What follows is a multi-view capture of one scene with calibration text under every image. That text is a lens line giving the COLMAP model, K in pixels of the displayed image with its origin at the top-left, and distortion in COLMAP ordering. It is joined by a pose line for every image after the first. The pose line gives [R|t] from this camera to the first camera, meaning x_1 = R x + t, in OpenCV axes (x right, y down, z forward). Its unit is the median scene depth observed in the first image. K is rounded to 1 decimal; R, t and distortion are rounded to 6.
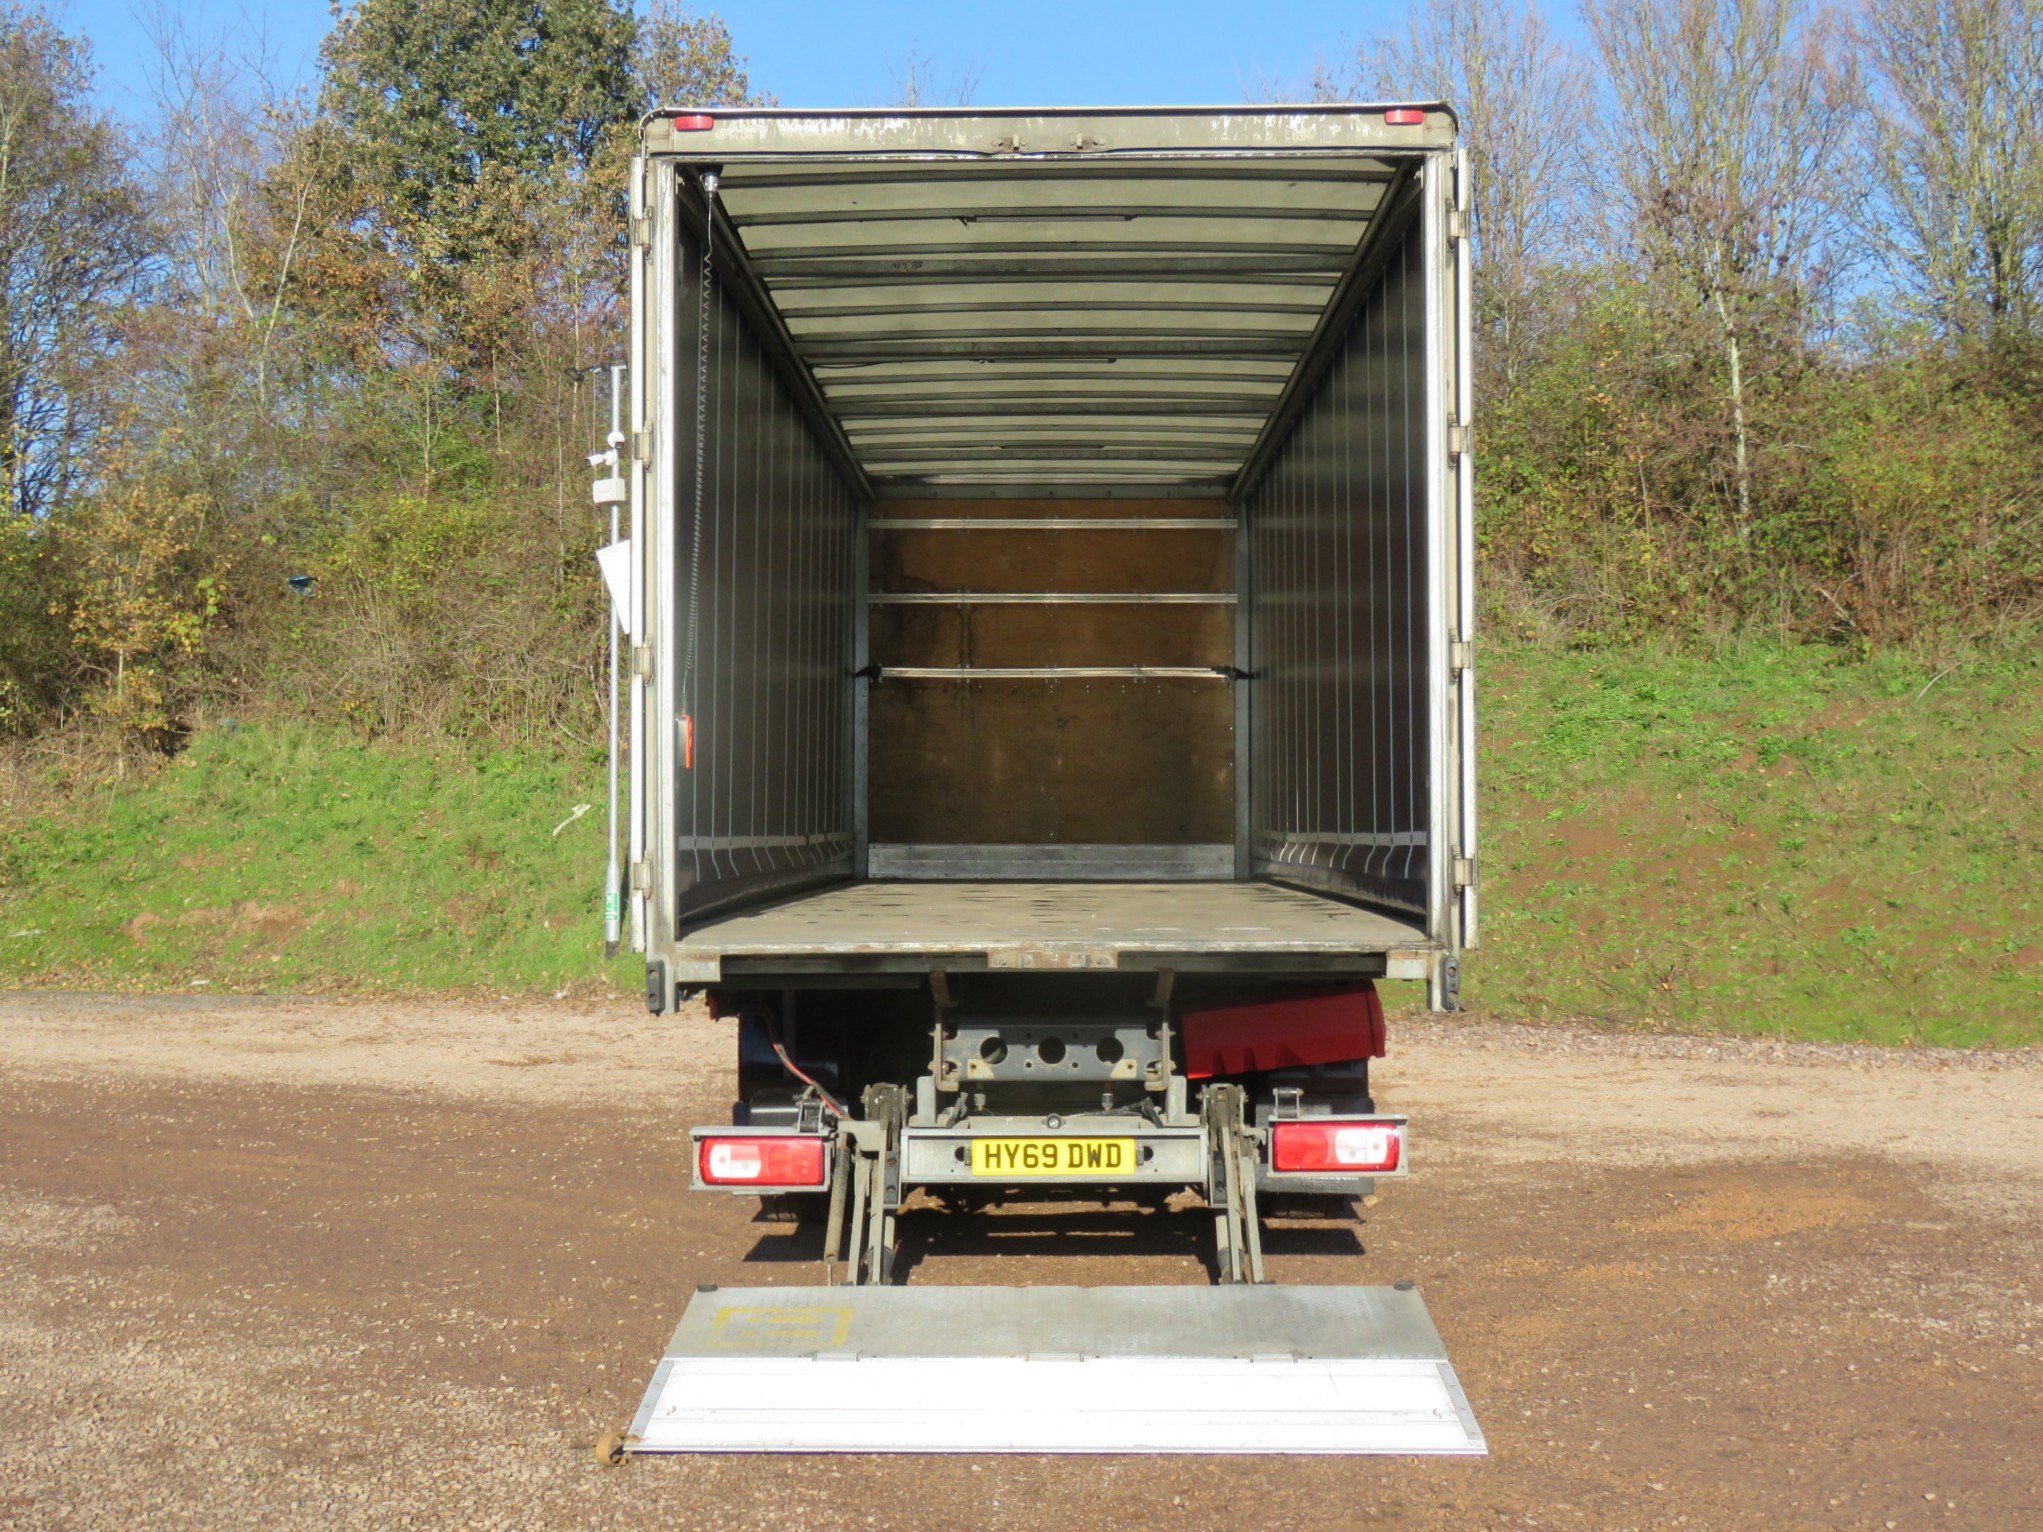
lens RADIAL K [[2696.8, 0, 1021.5], [0, 2696.8, 766.0], [0, 0, 1]] dist [-0.012263, -0.039839]
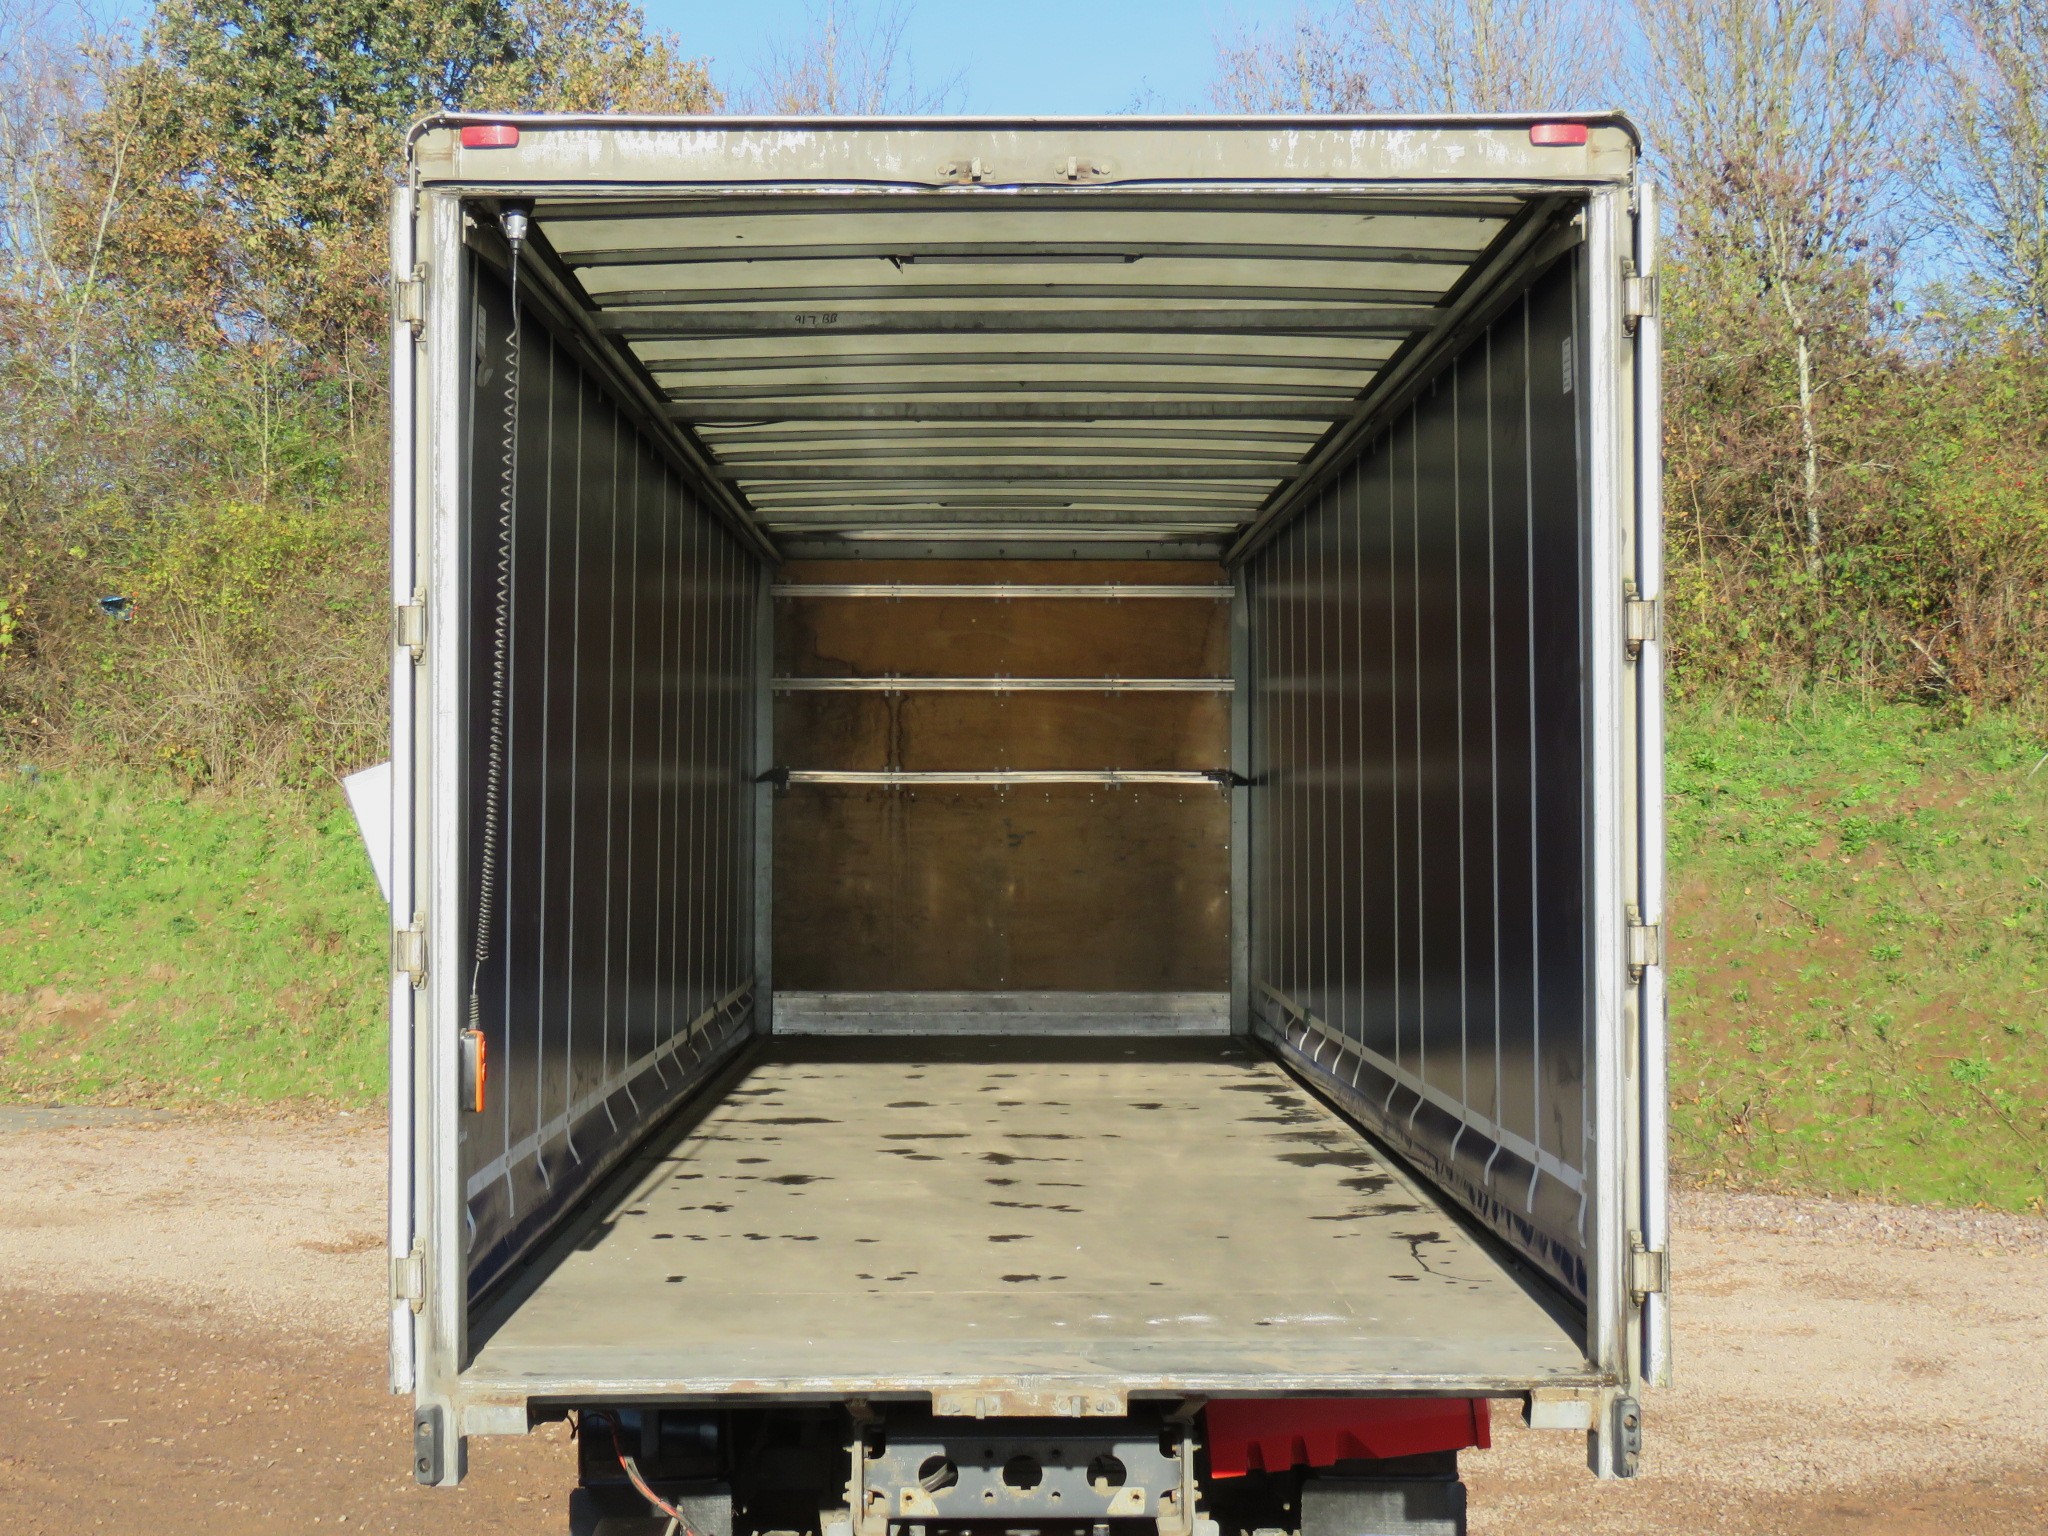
lens RADIAL K [[2944.6, 0, 1022.4], [0, 2944.6, 776.1], [0, 0, 1]] dist [-0.010465, -0.039827]
pose [[0.999720, 0.001280, 0.023618, -0.001934], [-0.001407, 0.999984, 0.005387, -0.021954], [-0.023611, -0.005419, 0.999707, 0.070213]]
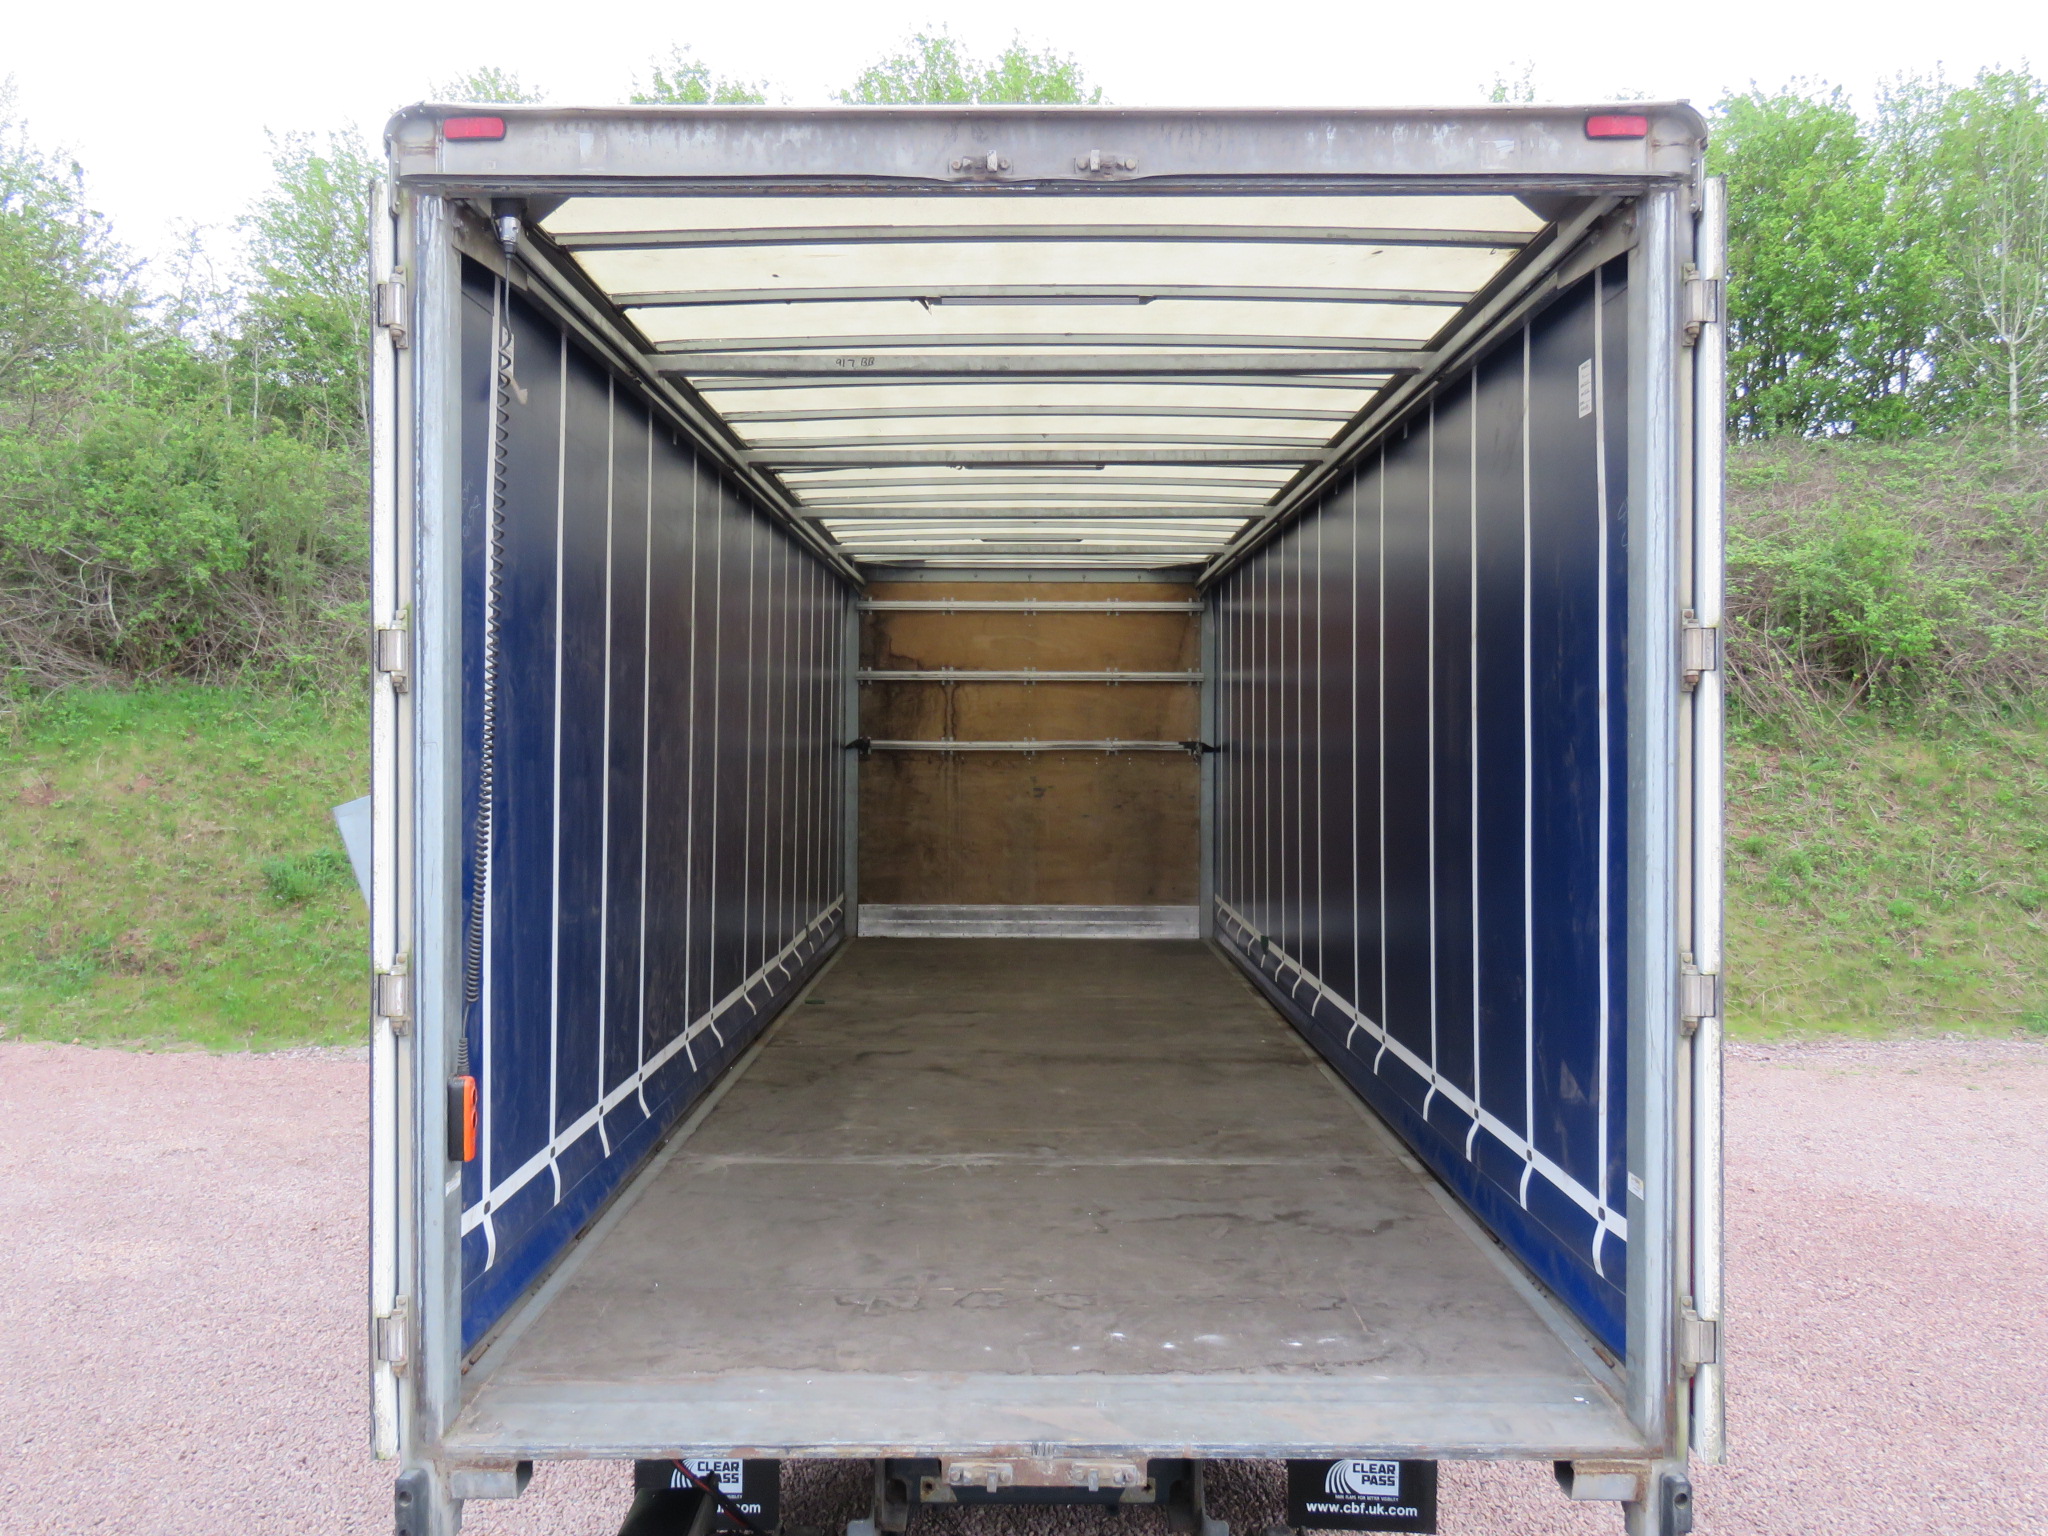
lens RADIAL K [[1864.5, 0, 1017.5], [0, 1864.5, 770.3], [0, 0, 1]] dist [0.002898, -0.006911]
pose [[0.999954, 0.005376, 0.007988, 0.000267], [-0.005634, 0.999454, 0.032550, -0.027023], [-0.007809, -0.032594, 0.999438, 0.144205]]
